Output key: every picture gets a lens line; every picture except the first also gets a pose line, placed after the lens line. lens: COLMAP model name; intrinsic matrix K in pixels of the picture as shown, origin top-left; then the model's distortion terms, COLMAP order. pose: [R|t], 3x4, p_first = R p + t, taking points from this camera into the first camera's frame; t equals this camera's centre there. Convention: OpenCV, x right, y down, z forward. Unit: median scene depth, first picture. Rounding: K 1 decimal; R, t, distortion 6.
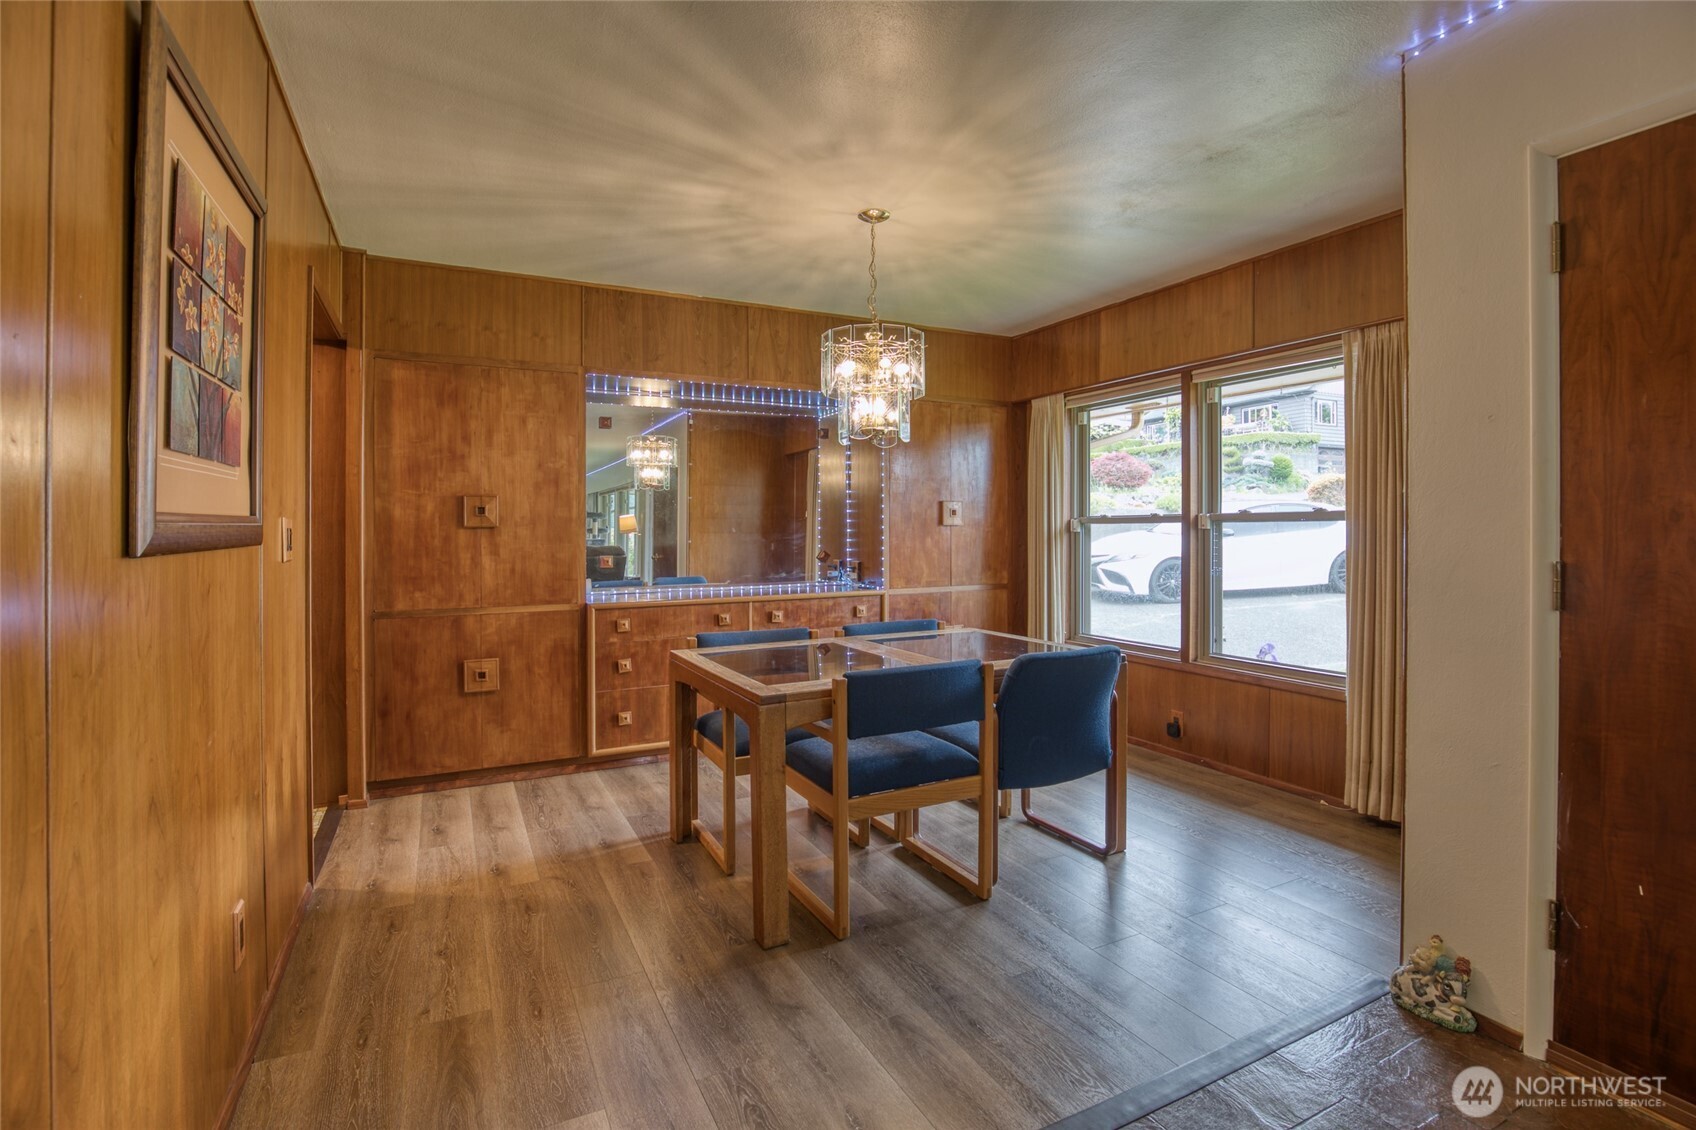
lens RADIAL K [[794.1, 0, 855.8], [0, 794.1, 549.7], [0, 0, 1]] dist [-0.030334, 0.000670]
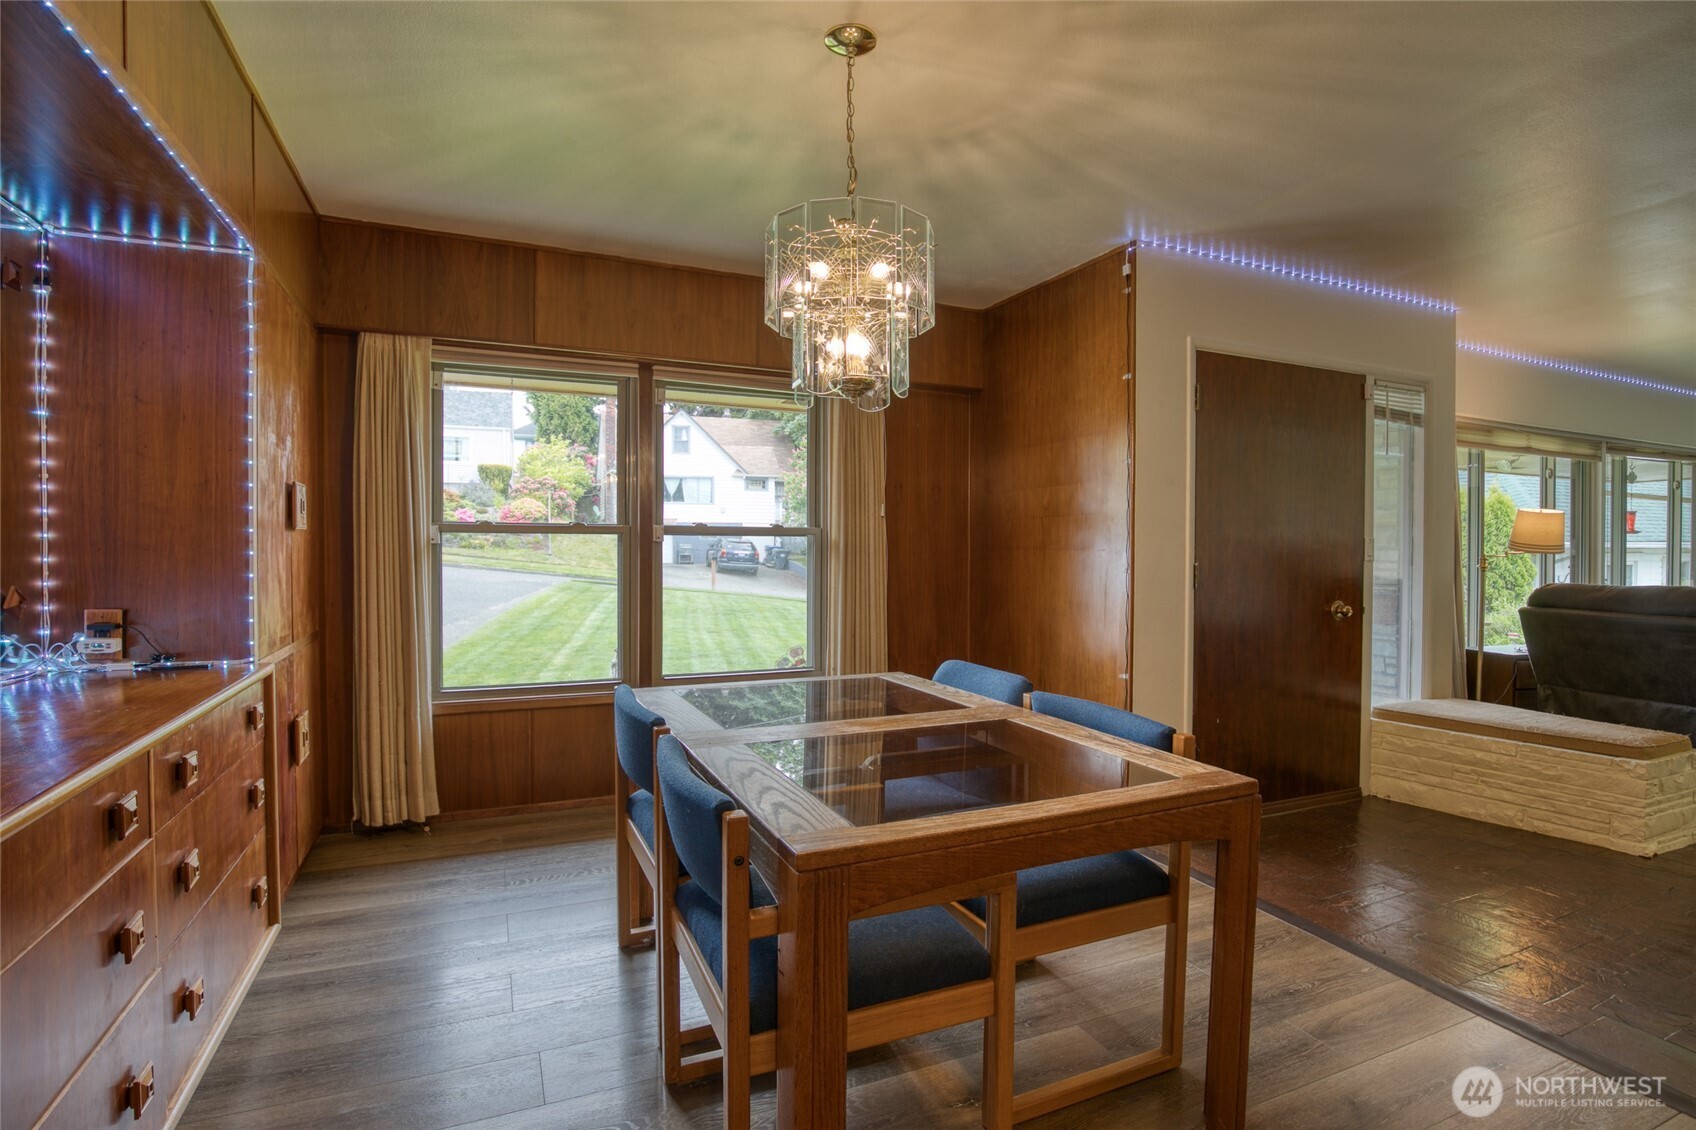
lens RADIAL K [[799.3, 0, 848.0], [0, 799.3, 565.0], [0, 0, 1]] dist [-0.031513, 0.000244]
pose [[0.077959, -0.009065, 0.996915, -0.538073], [0.017484, 0.999817, 0.007724, -0.003954], [-0.996803, 0.016827, 0.078103, 0.836795]]
